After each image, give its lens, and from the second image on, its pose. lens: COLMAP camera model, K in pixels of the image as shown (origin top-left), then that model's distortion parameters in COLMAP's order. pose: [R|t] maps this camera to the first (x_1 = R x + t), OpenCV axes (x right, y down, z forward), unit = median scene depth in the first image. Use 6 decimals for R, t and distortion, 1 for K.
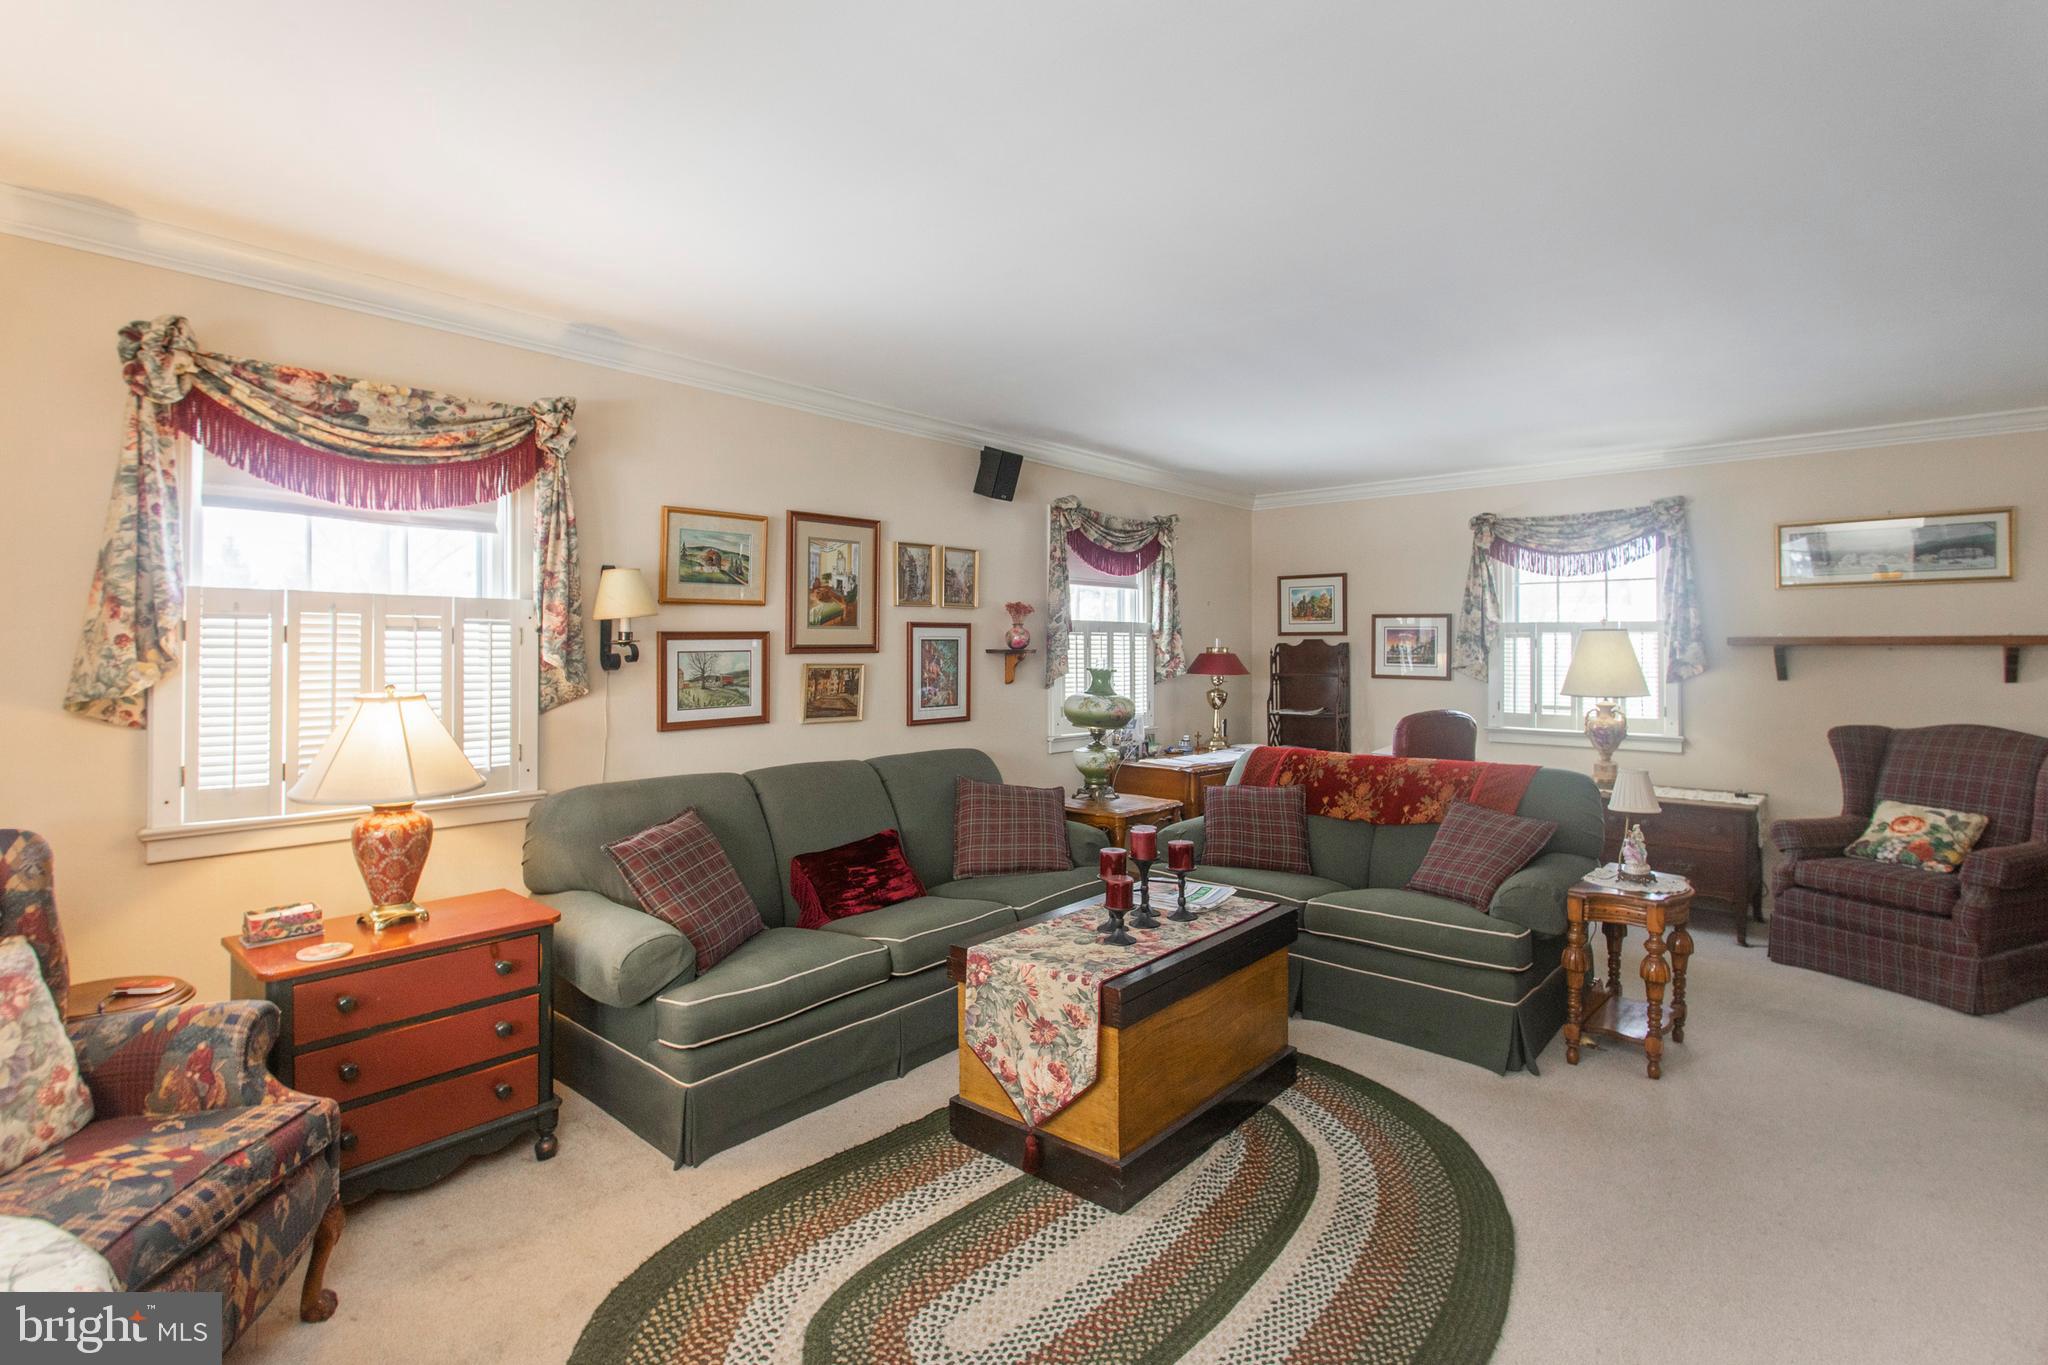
lens RADIAL K [[985.5, 0, 1026.7], [0, 985.5, 643.9], [0, 0, 1]] dist [-0.027850, 0.000046]
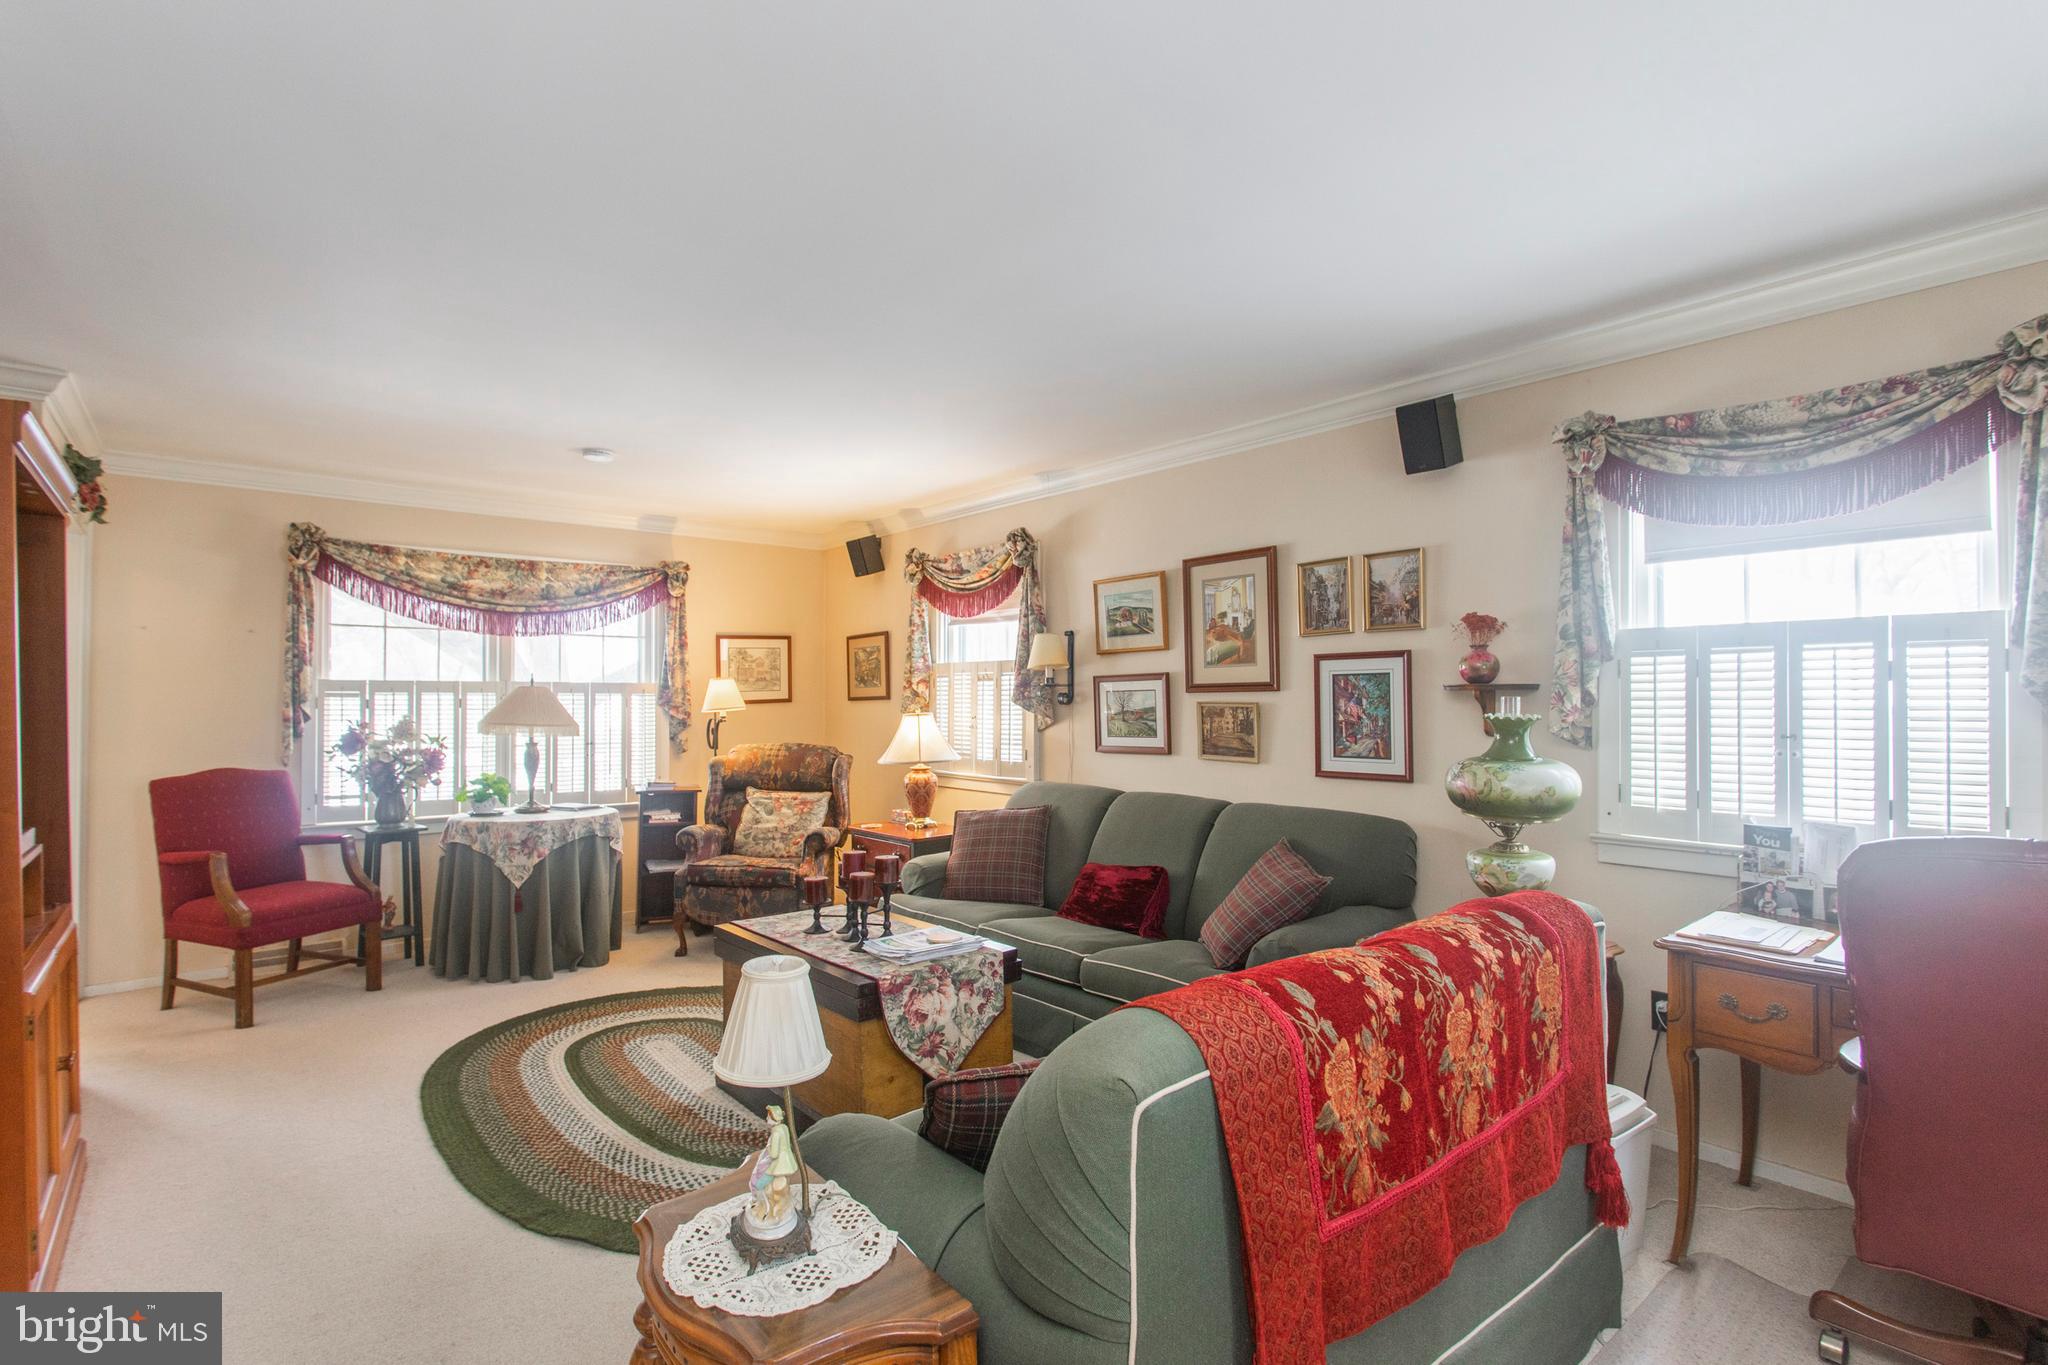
lens RADIAL K [[985.5, 0, 1023.2], [0, 985.5, 689.4], [0, 0, 1]] dist [-0.027850, 0.000046]
pose [[-0.162707, 0.000142, -0.986674, 0.815985], [0.017566, 0.999842, -0.002753, 0.006087], [0.986518, -0.017780, -0.162684, 0.953573]]
